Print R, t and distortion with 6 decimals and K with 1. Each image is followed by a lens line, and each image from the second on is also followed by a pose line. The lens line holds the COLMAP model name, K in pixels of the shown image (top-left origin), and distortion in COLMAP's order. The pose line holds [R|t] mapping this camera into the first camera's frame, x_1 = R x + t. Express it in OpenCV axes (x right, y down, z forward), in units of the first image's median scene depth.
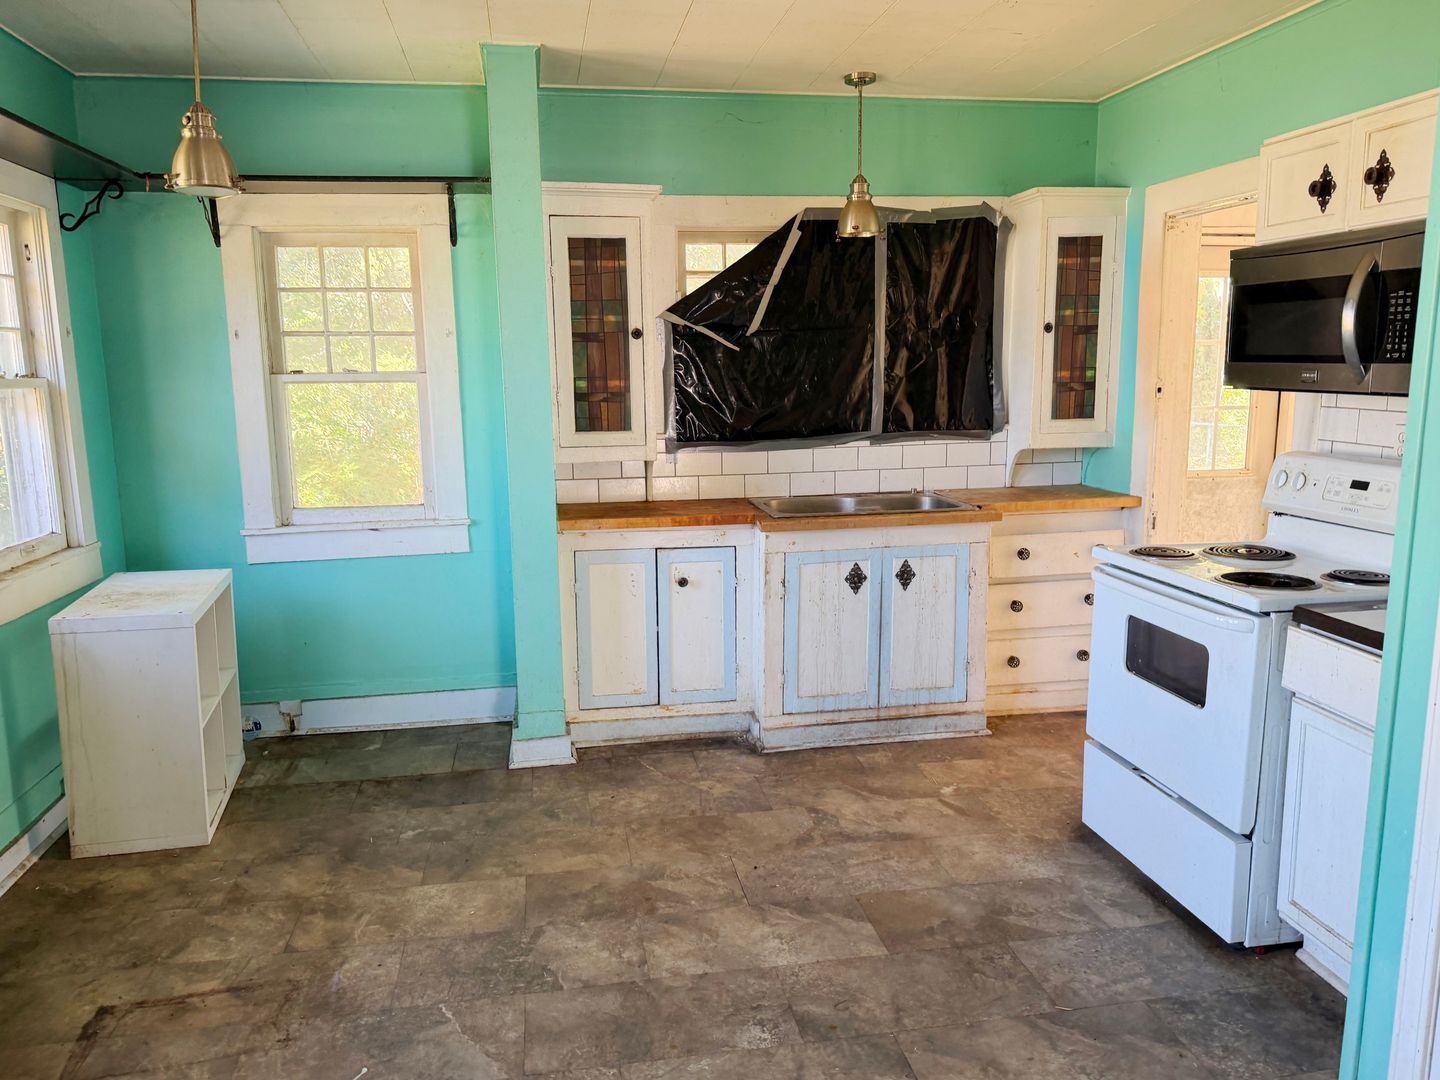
lens RADIAL K [[1028.4, 0, 722.3], [0, 1028.4, 547.0], [0, 0, 1]] dist [0.091927, -0.001873]
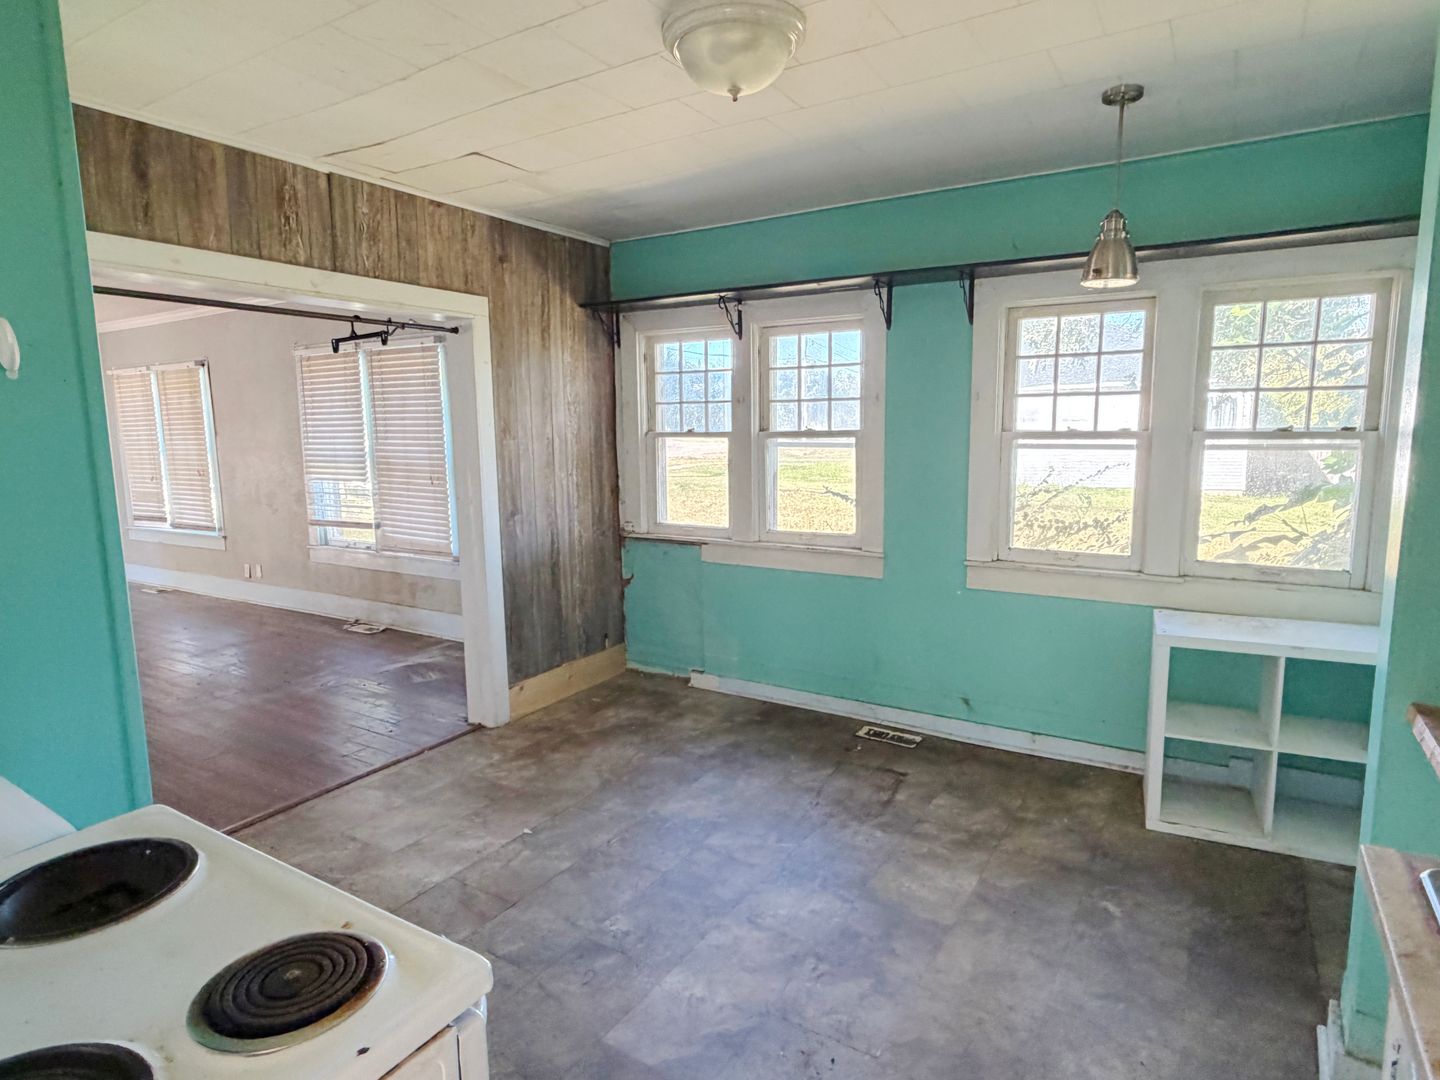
lens RADIAL K [[844.1, 0, 715.6], [0, 844.1, 539.5], [0, 0, 1]] dist [0.002700, 0.001252]
pose [[-0.656399, 0.121788, -0.744519, 0.393694], [-0.117022, 0.958501, 0.259963, -0.173275], [0.745283, 0.257765, -0.614907, 0.918069]]
